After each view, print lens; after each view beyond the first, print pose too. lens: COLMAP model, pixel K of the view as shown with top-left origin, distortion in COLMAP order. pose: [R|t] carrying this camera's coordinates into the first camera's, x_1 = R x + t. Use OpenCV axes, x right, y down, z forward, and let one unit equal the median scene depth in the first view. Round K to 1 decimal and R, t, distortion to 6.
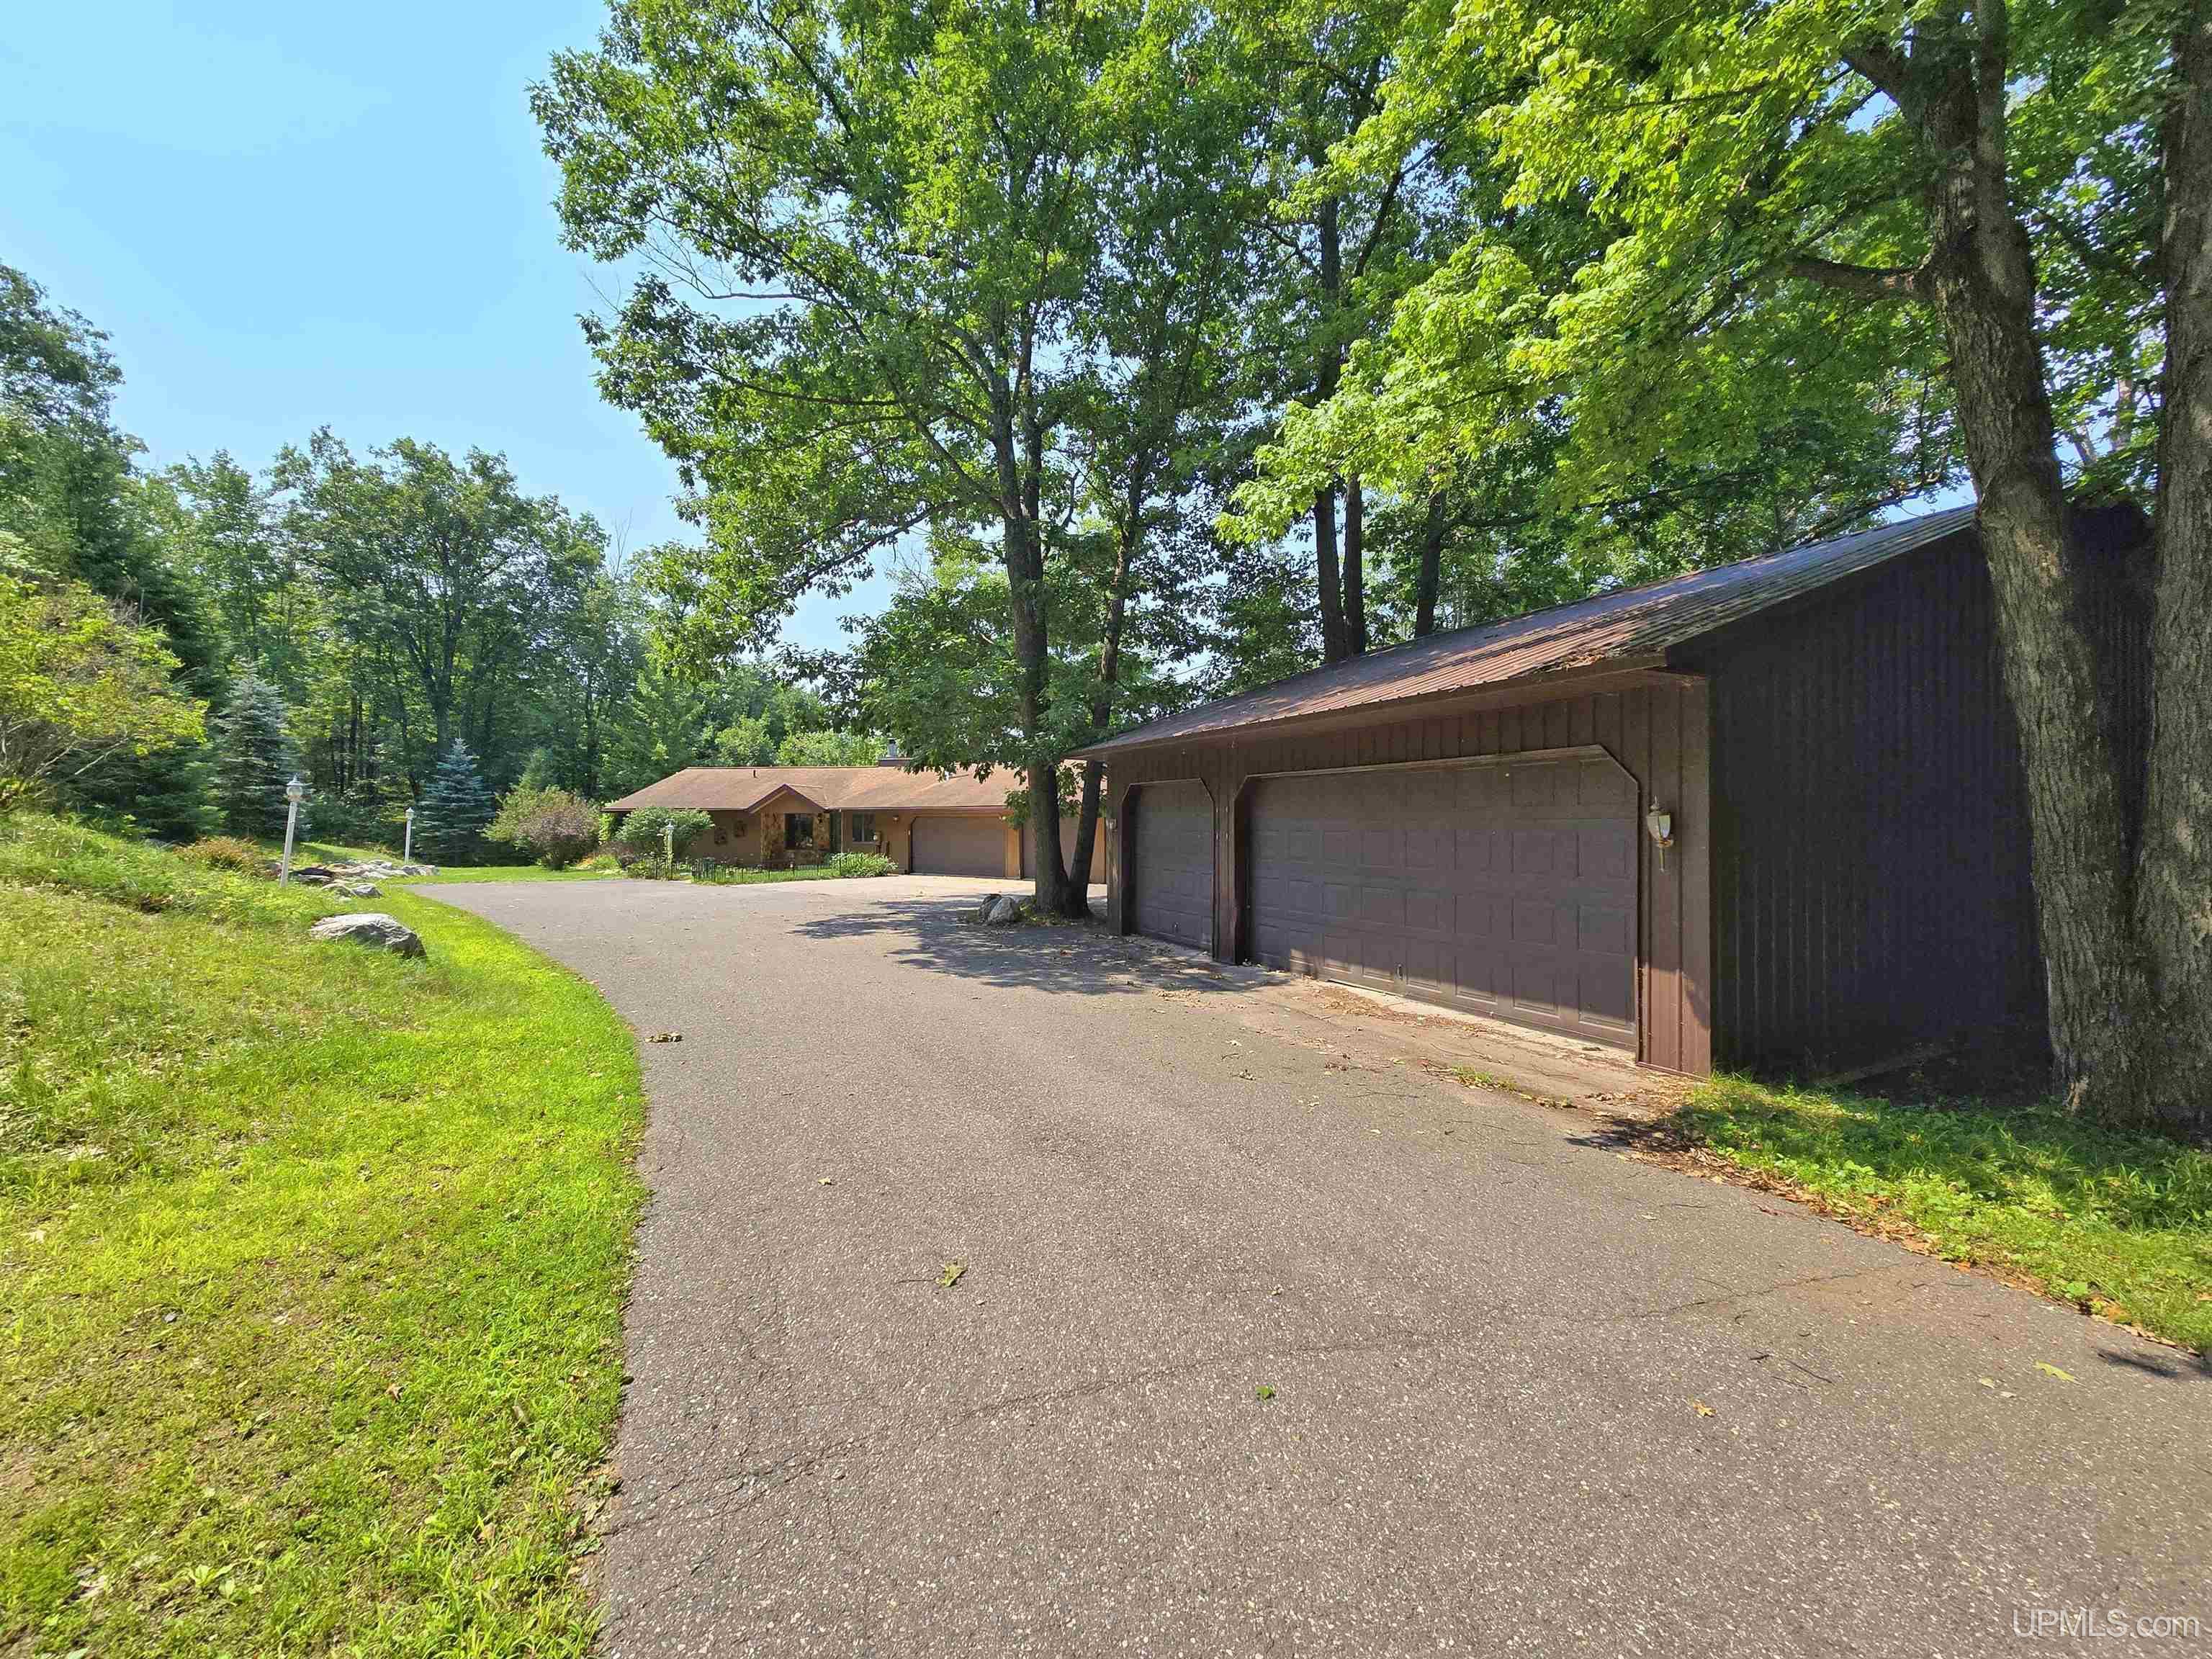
lens RADIAL K [[902.9, 0, 1110.3], [0, 902.9, 811.3], [0, 0, 1]] dist [0.003466, -0.001664]
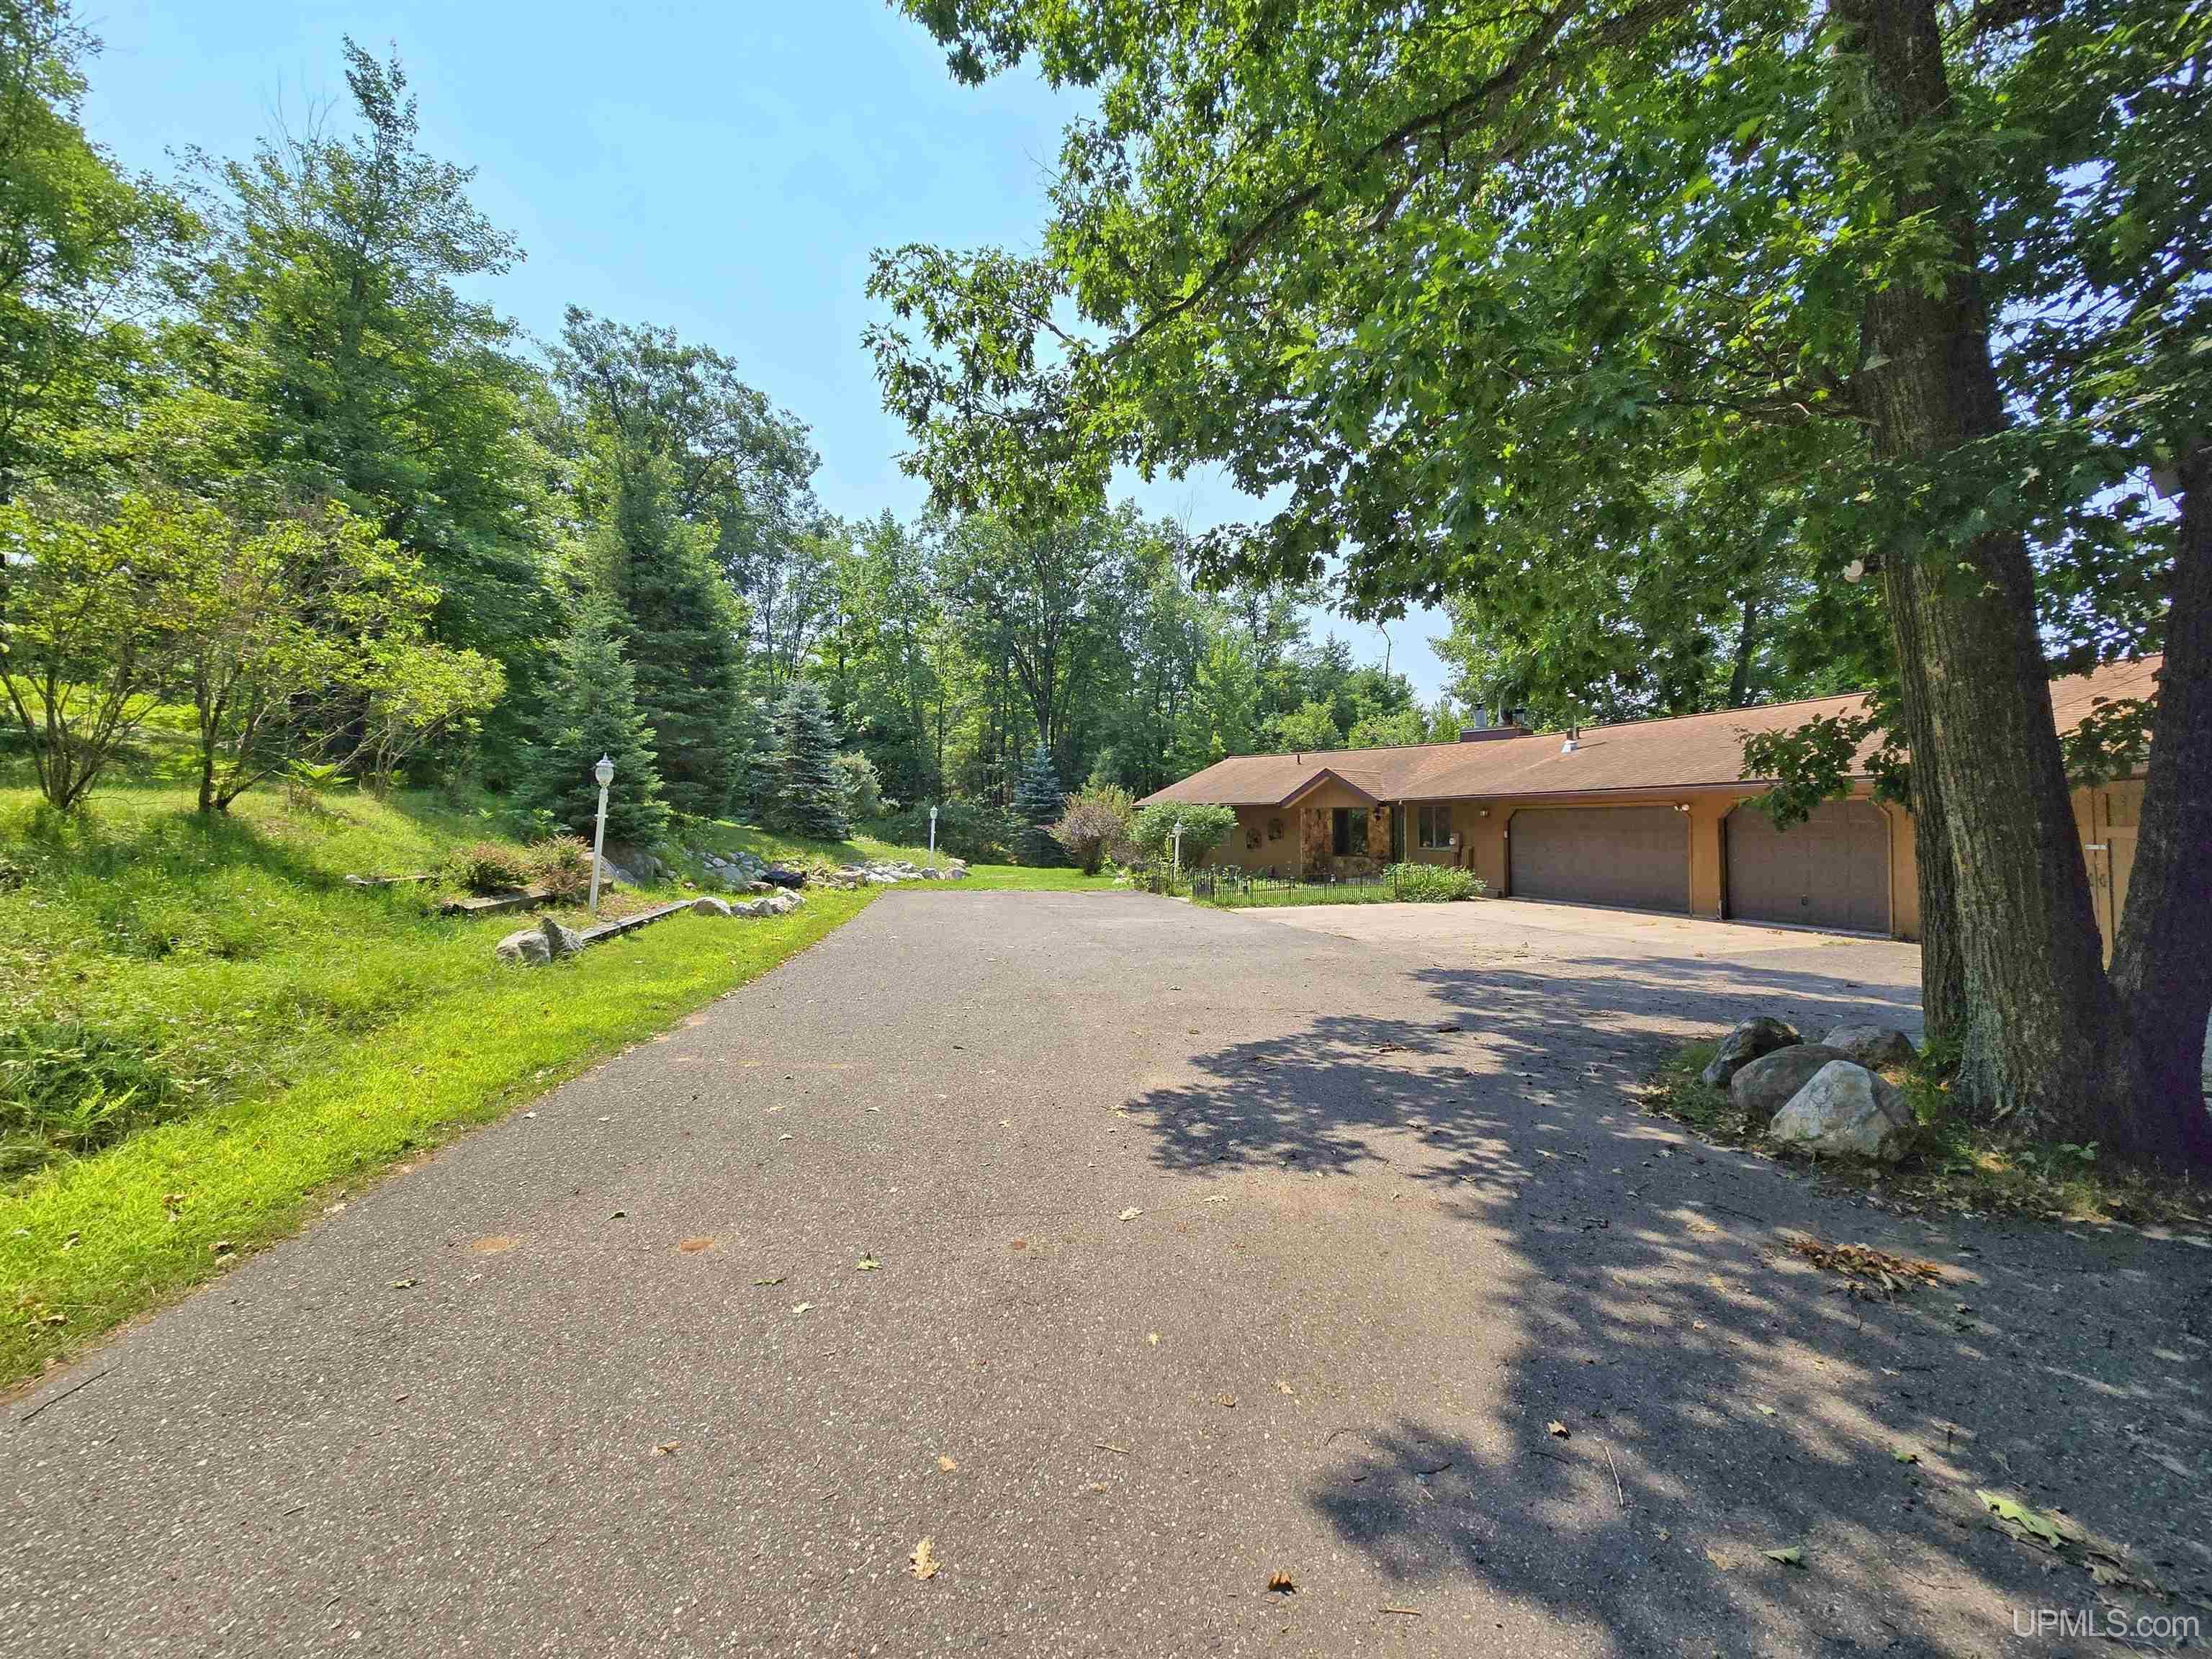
lens RADIAL K [[902.9, 0, 1107.4], [0, 902.9, 820.5], [0, 0, 1]] dist [0.003466, -0.001664]
pose [[0.801095, -0.005289, -0.598513, -0.054681], [0.010684, 0.999928, 0.005465, 0.005975], [0.598441, -0.010773, 0.801094, 0.269821]]
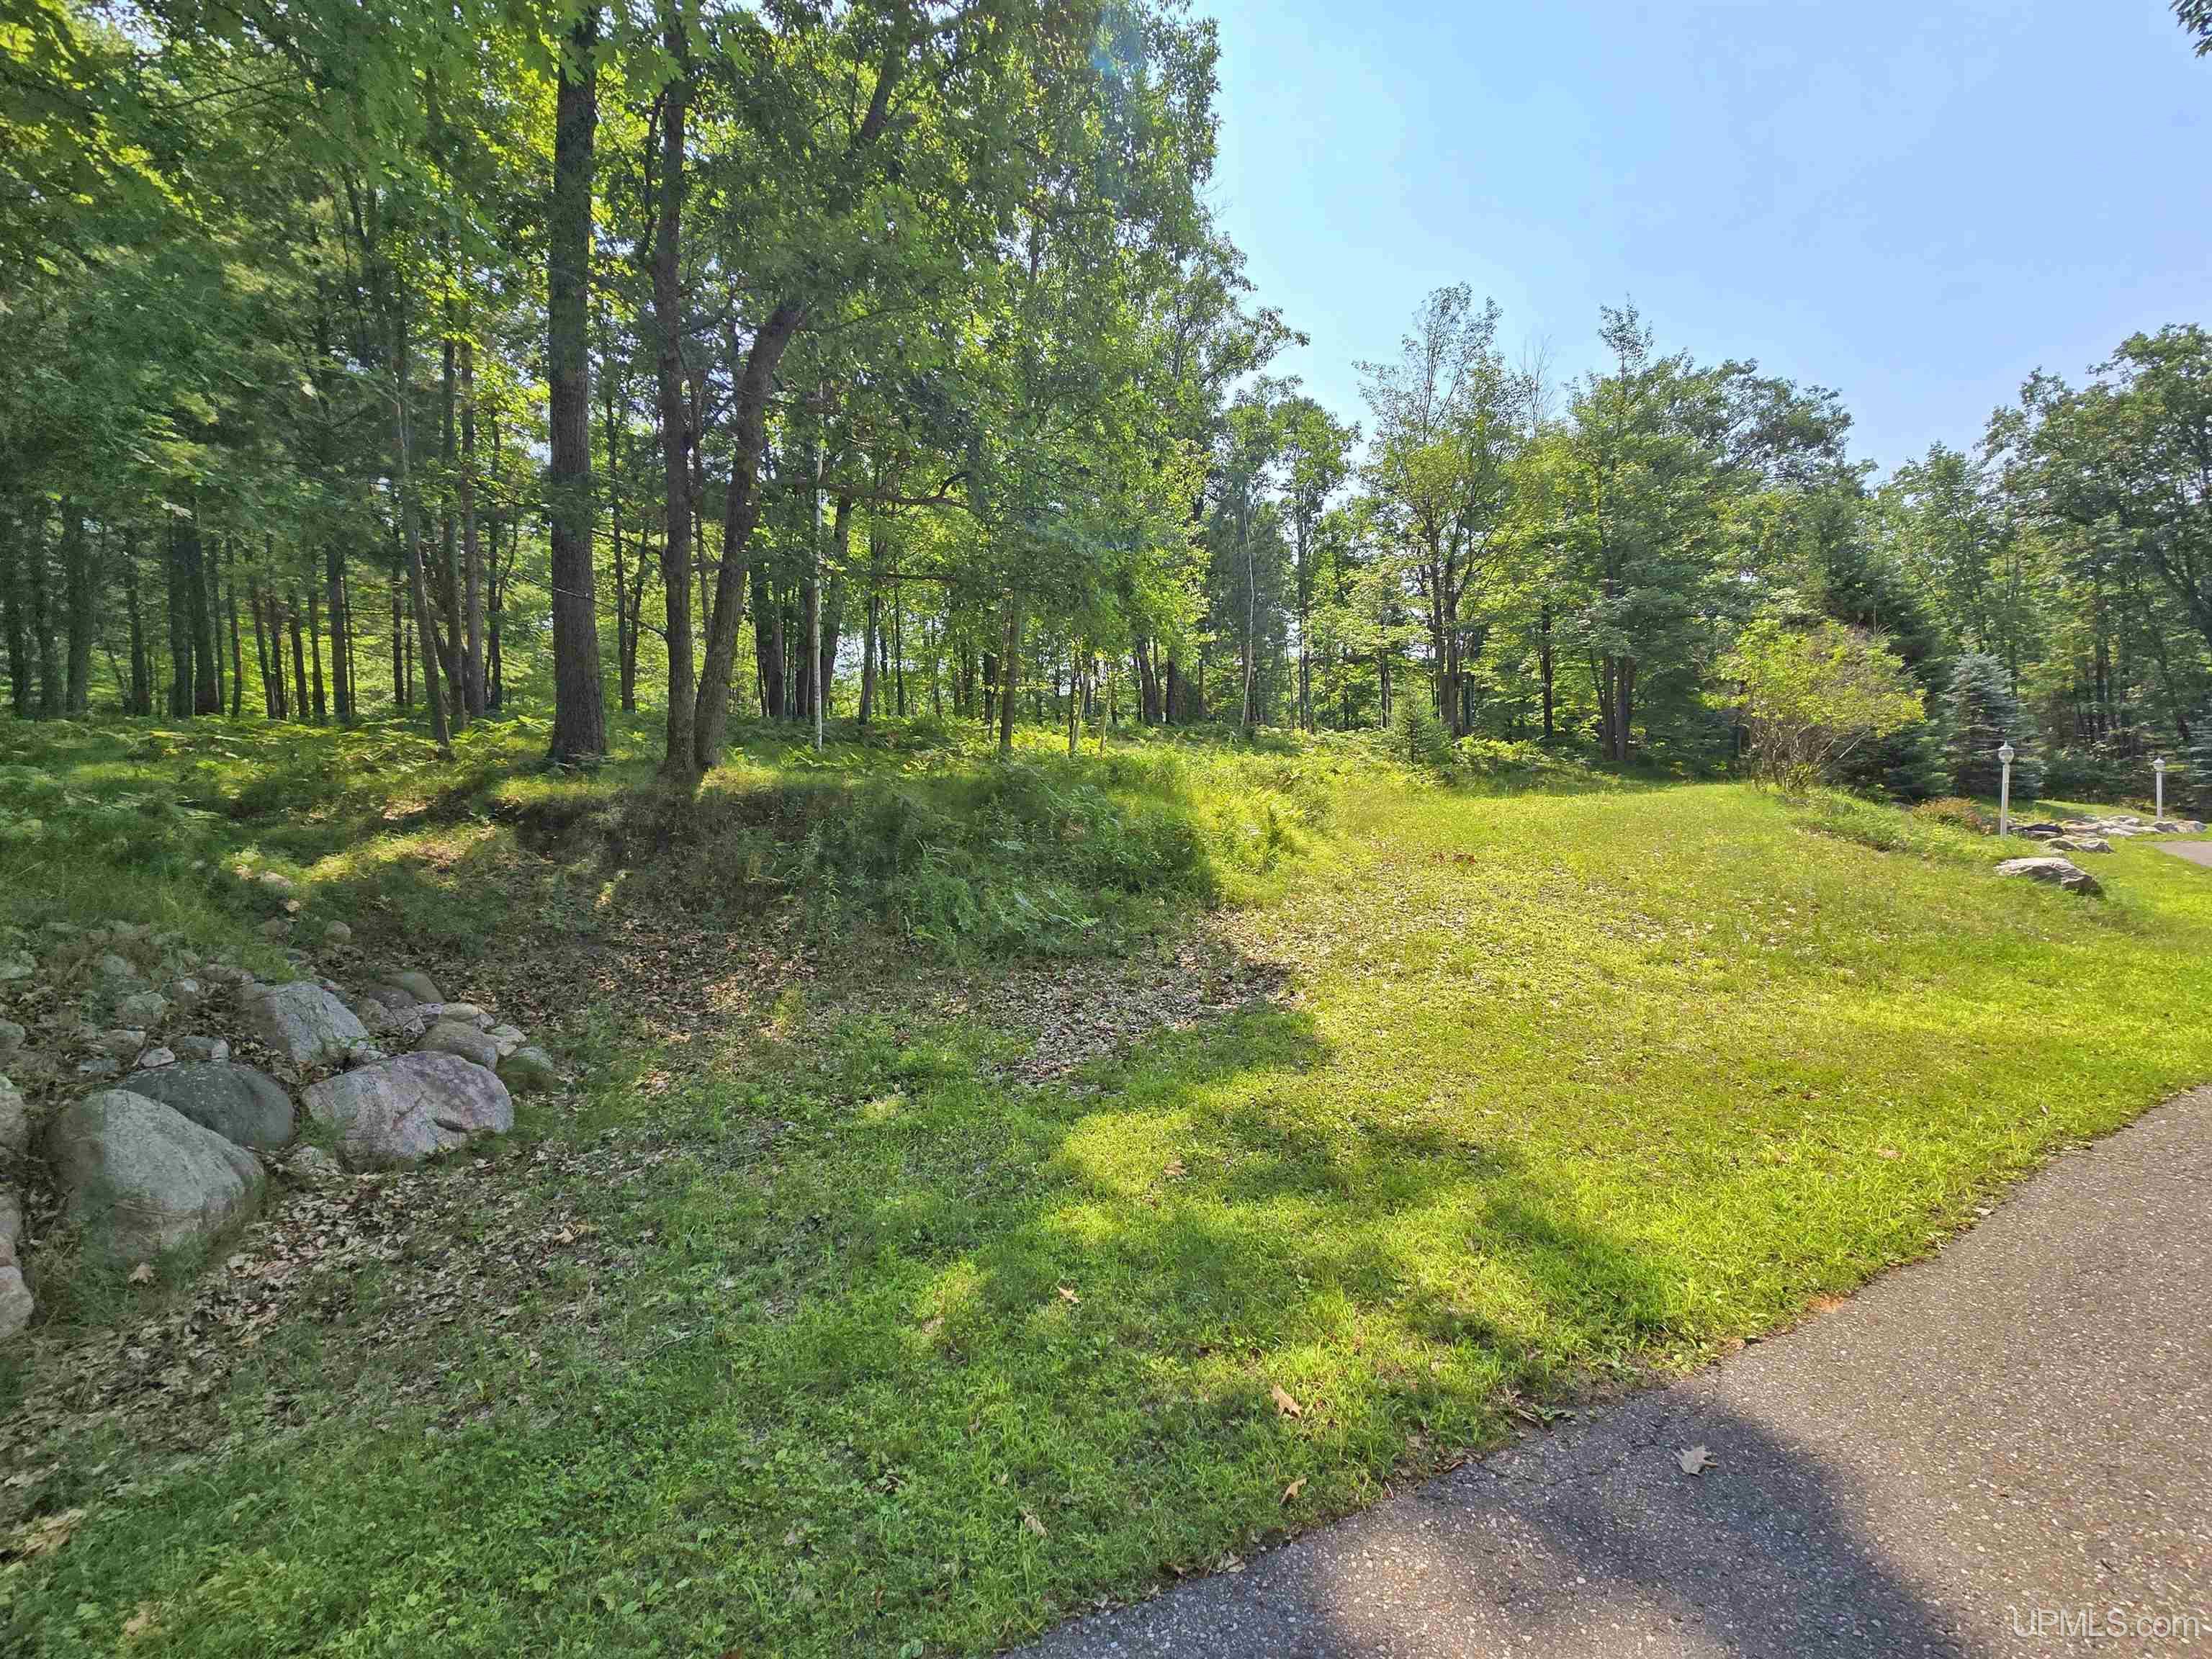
lens RADIAL K [[902.9, 0, 1106.2], [0, 902.9, 811.3], [0, 0, 1]] dist [0.003466, -0.001664]
pose [[0.026159, -0.023330, -0.999386, 0.079729], [0.066937, 0.997525, -0.021534, -0.001334], [0.997414, -0.066332, 0.027656, -0.062914]]
